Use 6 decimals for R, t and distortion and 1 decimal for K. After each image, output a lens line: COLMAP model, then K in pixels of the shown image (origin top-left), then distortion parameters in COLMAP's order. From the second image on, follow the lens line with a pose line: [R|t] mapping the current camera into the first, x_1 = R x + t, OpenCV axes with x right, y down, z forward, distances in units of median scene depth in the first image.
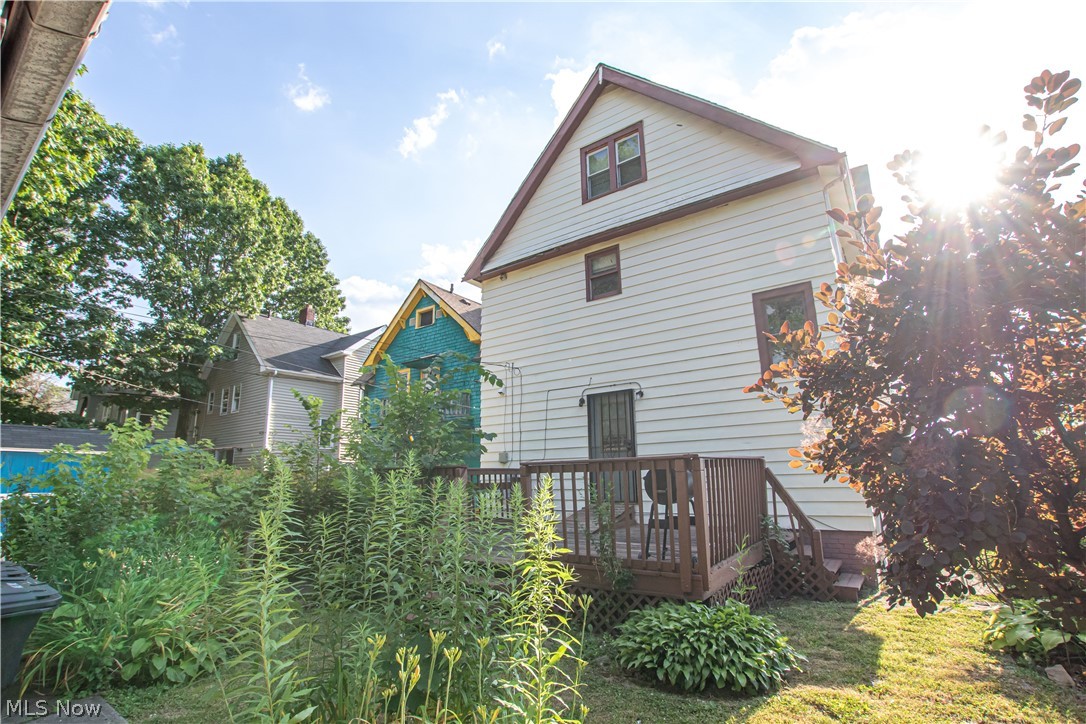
lens RADIAL K [[502.9, 0, 540.8], [0, 502.9, 366.7], [0, 0, 1]] dist [-0.031252, 0.004965]
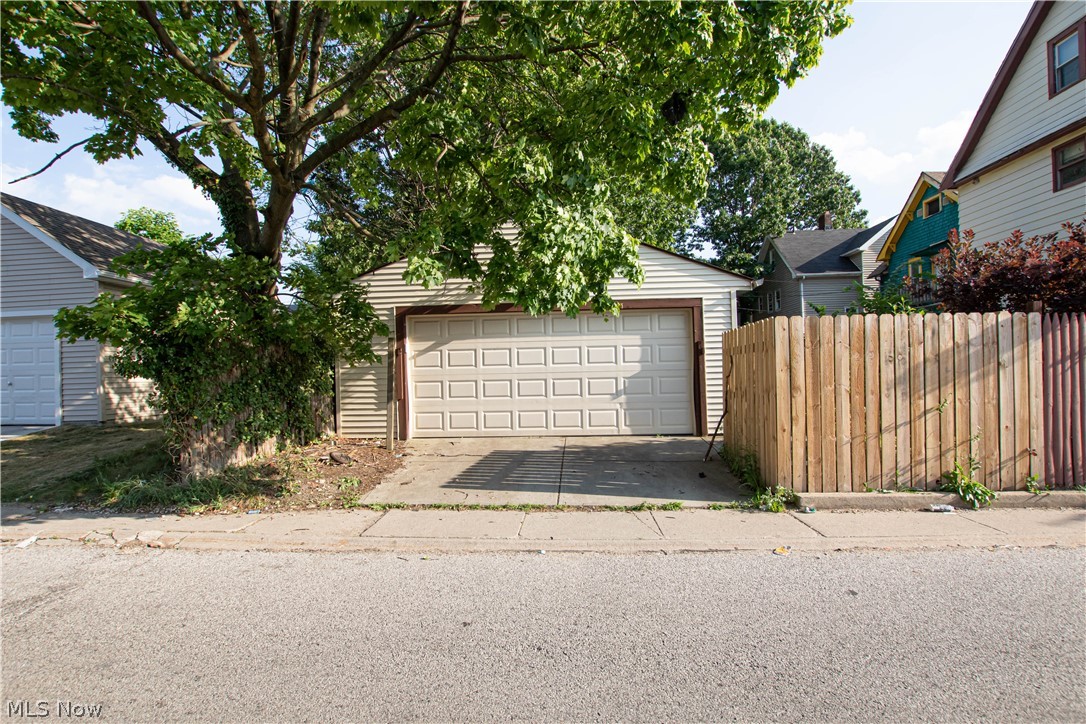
lens RADIAL K [[502.9, 0, 543.1], [0, 502.9, 373.4], [0, 0, 1]] dist [-0.031252, 0.004965]
pose [[0.549093, 0.002813, -0.835757, 0.362553], [0.195582, 0.971795, 0.131768, -0.096725], [0.812555, -0.235812, 0.533055, -0.608880]]
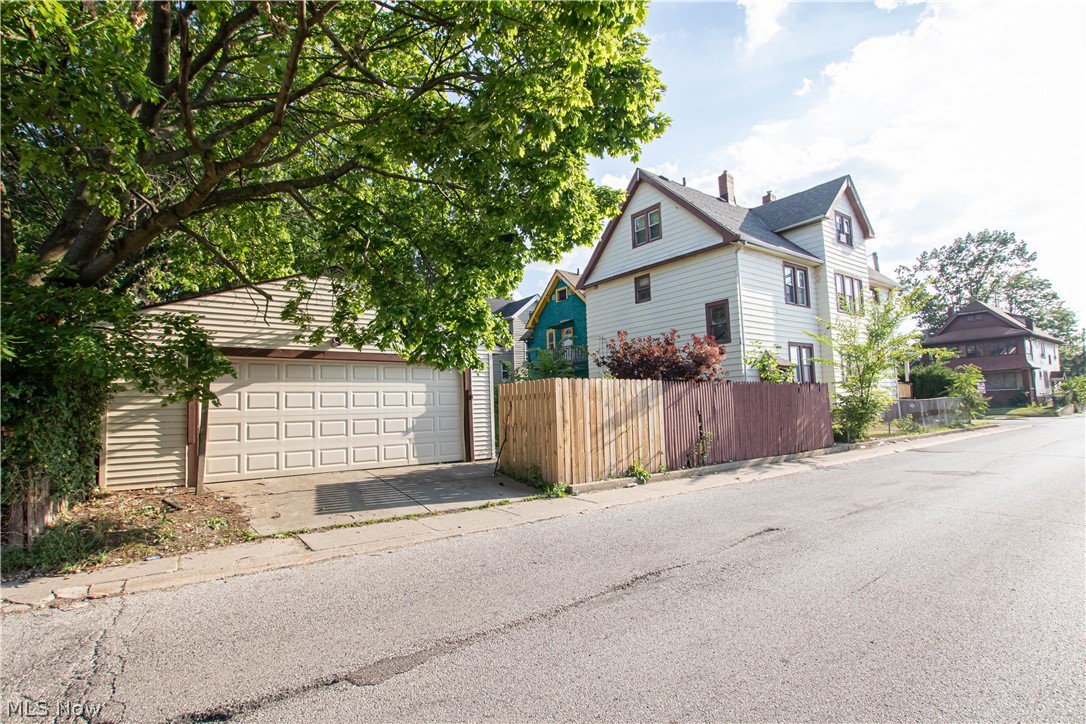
lens RADIAL K [[502.9, 0, 546.6], [0, 502.9, 370.1], [0, 0, 1]] dist [-0.031252, 0.004965]
pose [[0.955287, -0.033173, -0.293813, 0.306124], [0.077532, 0.987020, 0.140643, -0.165620], [0.285334, -0.157135, 0.945459, -0.901997]]
